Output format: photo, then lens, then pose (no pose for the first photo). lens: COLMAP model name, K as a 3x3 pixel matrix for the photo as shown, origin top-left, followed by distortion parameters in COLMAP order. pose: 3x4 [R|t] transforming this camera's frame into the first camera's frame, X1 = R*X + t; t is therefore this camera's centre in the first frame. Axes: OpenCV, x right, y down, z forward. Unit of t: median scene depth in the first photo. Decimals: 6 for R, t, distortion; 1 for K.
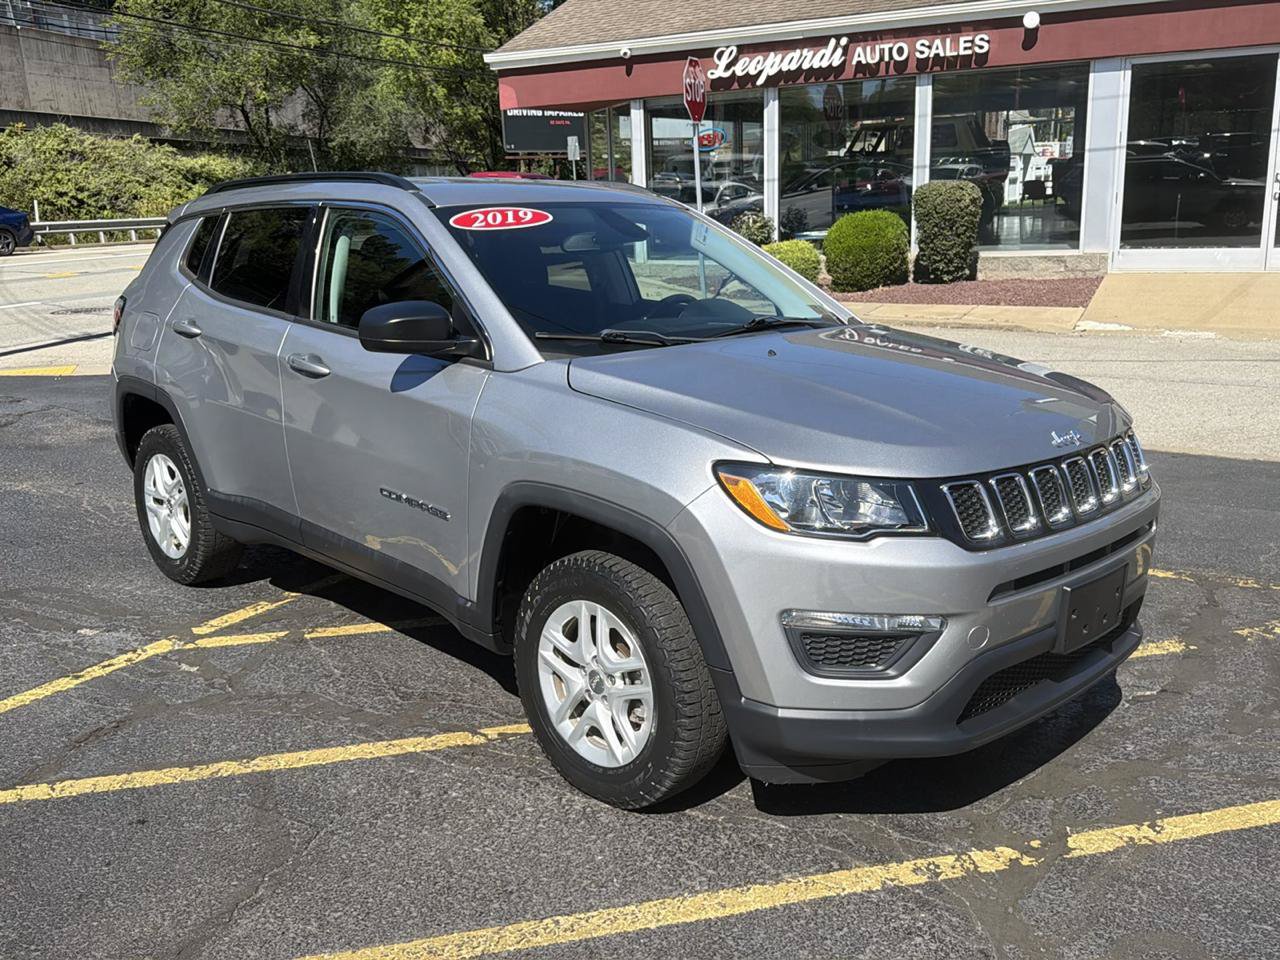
lens RADIAL K [[1140.0, 0, 640.8], [0, 1140.0, 484.3], [0, 0, 1]] dist [0.095923, -0.170923]
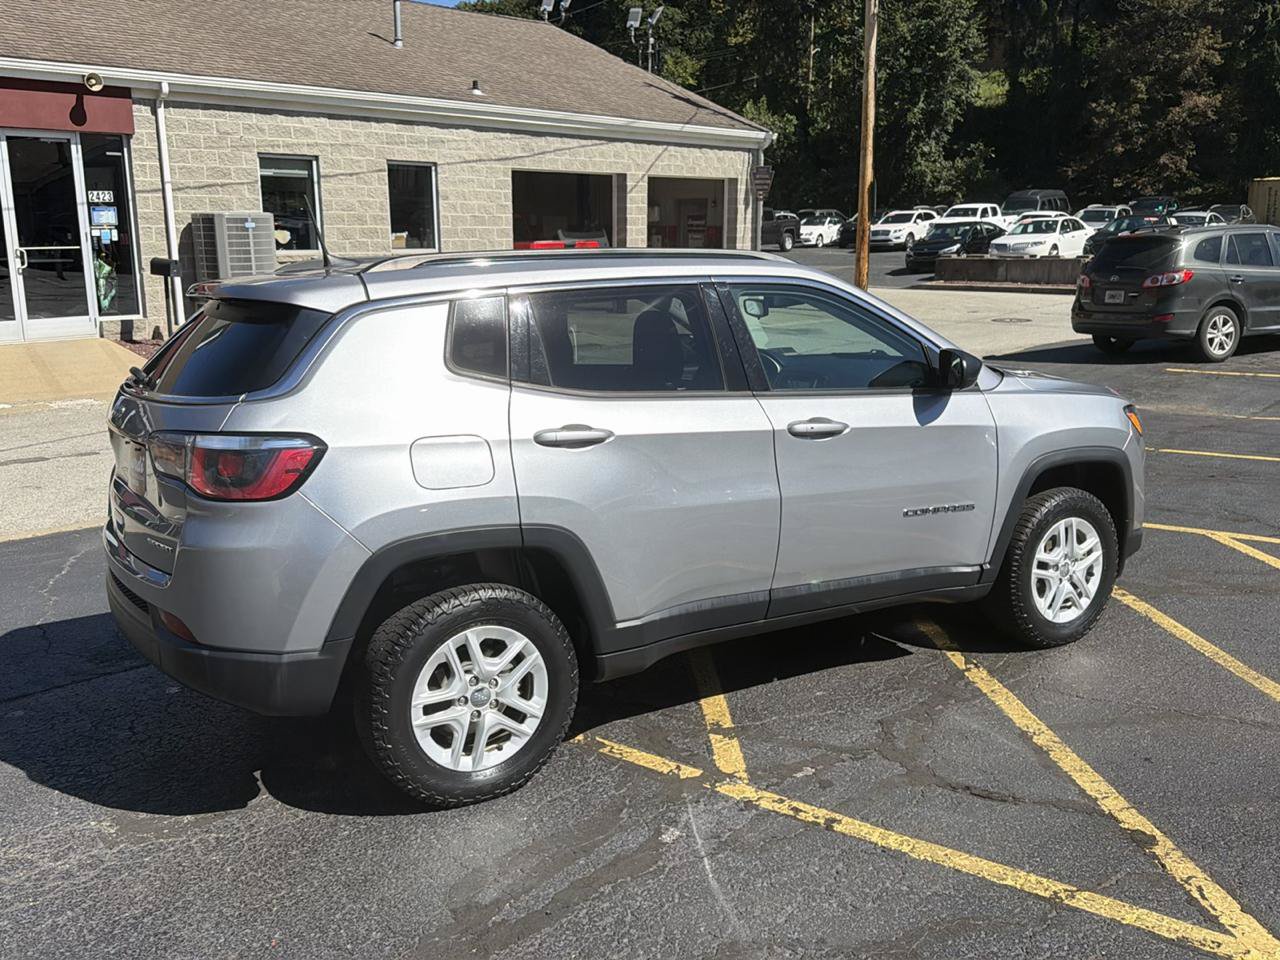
lens RADIAL K [[1140.0, 0, 630.4], [0, 1140.0, 487.1], [0, 0, 1]] dist [0.095923, -0.170923]
pose [[0.224020, -0.178517, 0.958095, -0.358337], [0.236824, 0.963586, 0.124167, -0.059352], [-0.945373, 0.199084, 0.258140, 0.240244]]
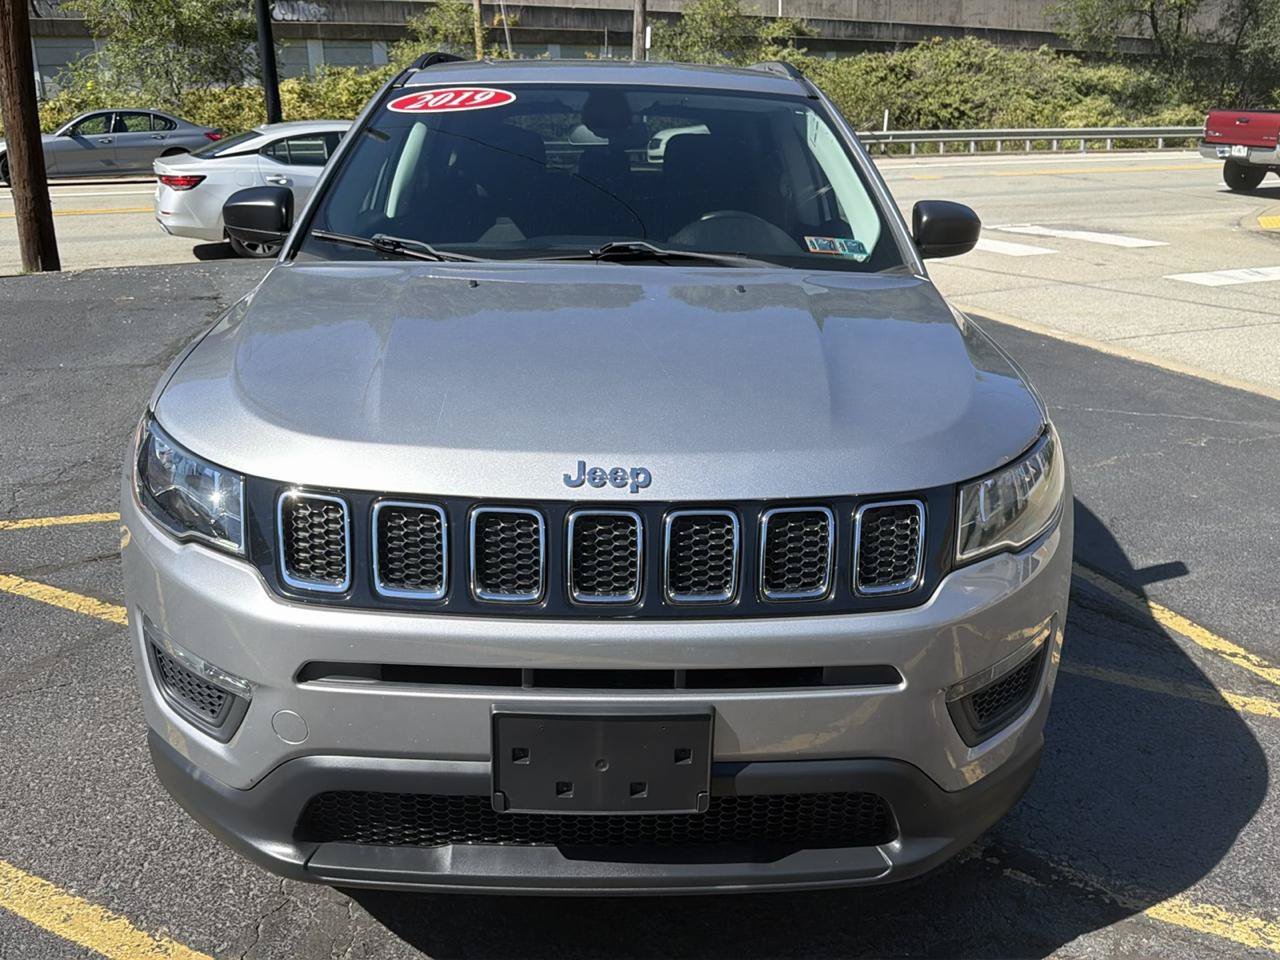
lens RADIAL K [[1140.0, 0, 639.1], [0, 1140.0, 490.4], [0, 0, 1]] dist [0.095923, -0.170923]
pose [[0.731485, 0.223882, -0.644055, 0.154863], [-0.176662, 0.974533, 0.138117, -0.023682], [0.658575, 0.012749, 0.752407, 0.116172]]
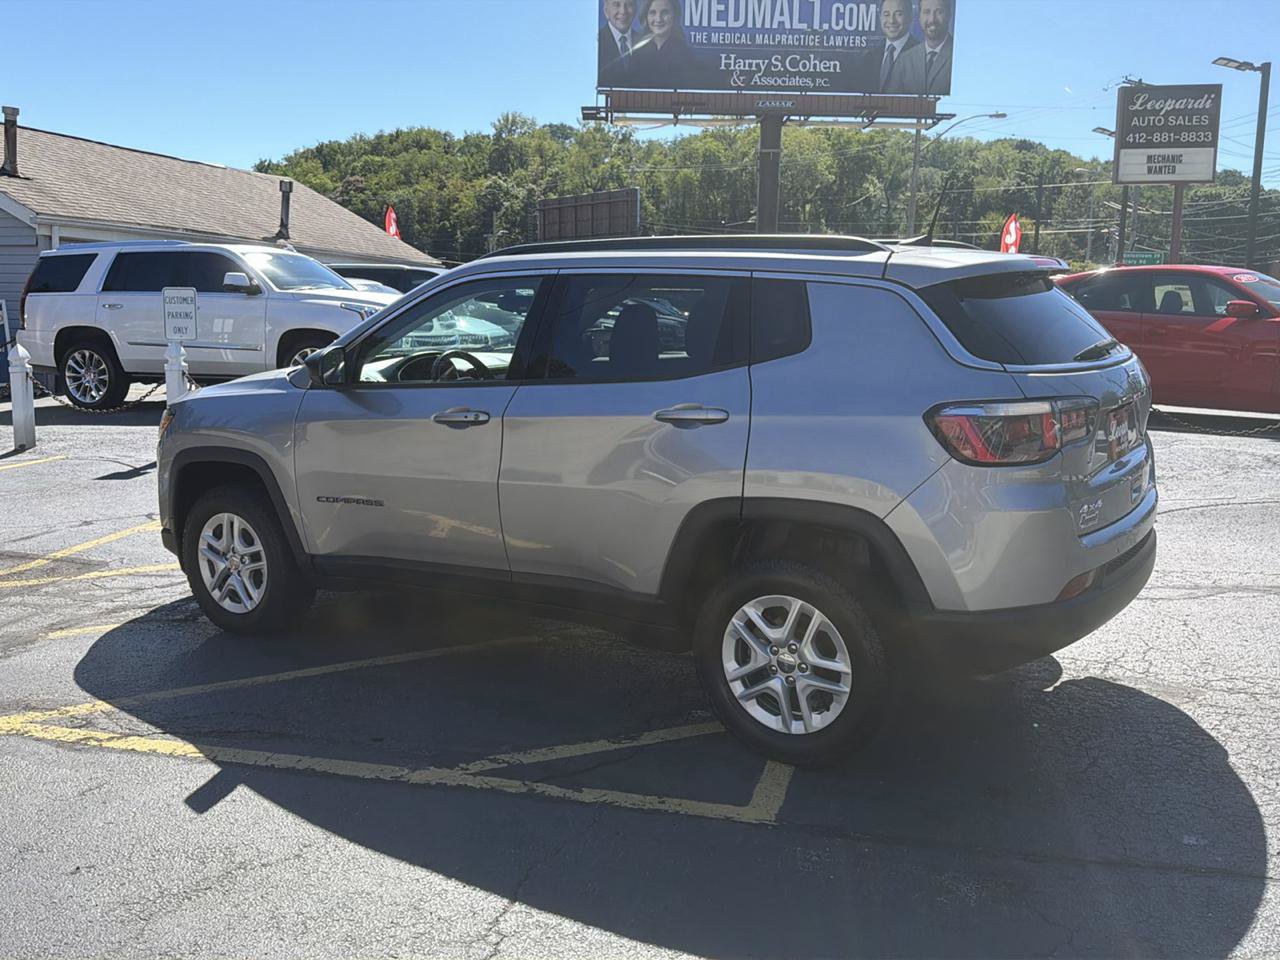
lens RADIAL K [[1140.0, 0, 641.0], [0, 1140.0, 474.3], [0, 0, 1]] dist [0.095923, -0.170923]
pose [[-0.976495, 0.053024, -0.208915, 0.028426], [-0.031412, 0.923912, 0.381315, -0.147696], [0.213238, 0.378914, -0.900530, 0.631921]]
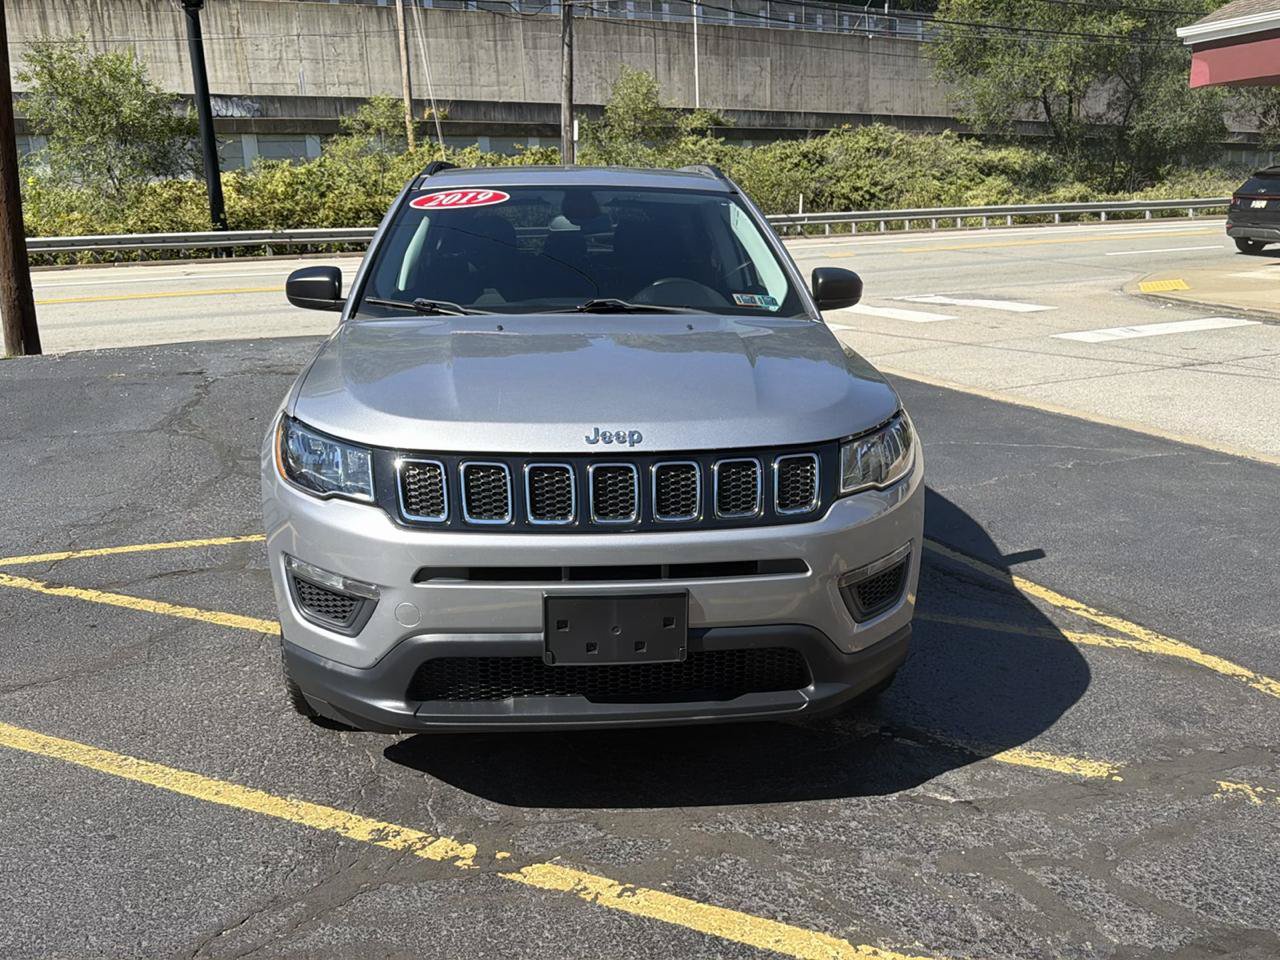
lens RADIAL K [[1140.0, 0, 637.1], [0, 1140.0, 484.1], [0, 0, 1]] dist [0.095923, -0.170923]
pose [[0.772285, 0.152873, -0.616609, 0.192668], [-0.149200, 0.987113, 0.057862, -0.012344], [0.617508, 0.047312, 0.785141, 0.061998]]
